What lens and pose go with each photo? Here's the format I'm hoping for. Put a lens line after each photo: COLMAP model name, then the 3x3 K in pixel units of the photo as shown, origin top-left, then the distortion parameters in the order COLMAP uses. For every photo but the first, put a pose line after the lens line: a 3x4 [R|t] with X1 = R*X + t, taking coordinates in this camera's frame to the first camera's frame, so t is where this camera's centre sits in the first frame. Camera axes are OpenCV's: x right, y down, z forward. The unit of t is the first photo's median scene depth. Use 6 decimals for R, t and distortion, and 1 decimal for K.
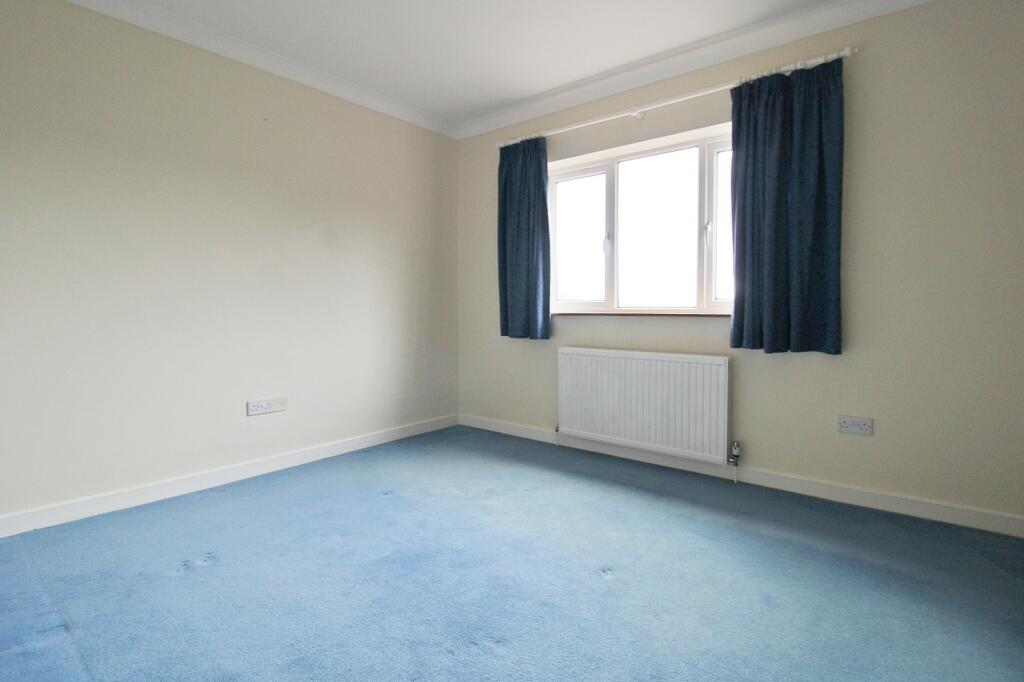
lens RADIAL K [[490.3, 0, 516.0], [0, 490.3, 326.0], [0, 0, 1]] dist [0.001092, -0.012234]
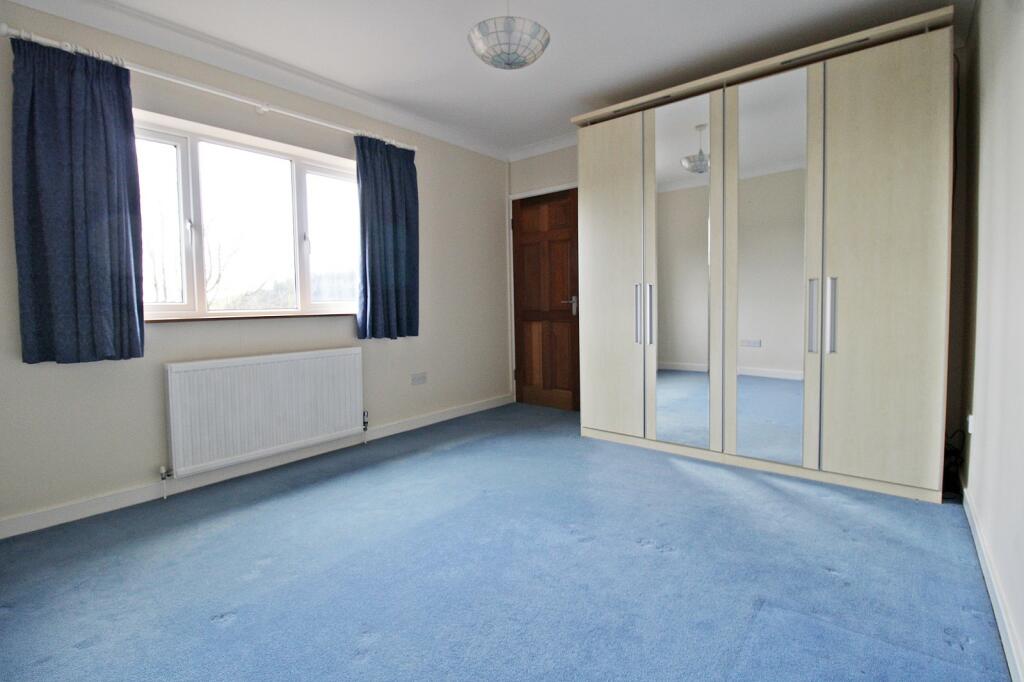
lens RADIAL K [[490.3, 0, 516.0], [0, 490.3, 326.0], [0, 0, 1]] dist [0.001092, -0.012234]
pose [[0.001650, -0.048846, 0.998805, -0.796996], [0.052767, 0.997419, 0.048691, -0.029594], [-0.998606, 0.052623, 0.004223, 0.565101]]
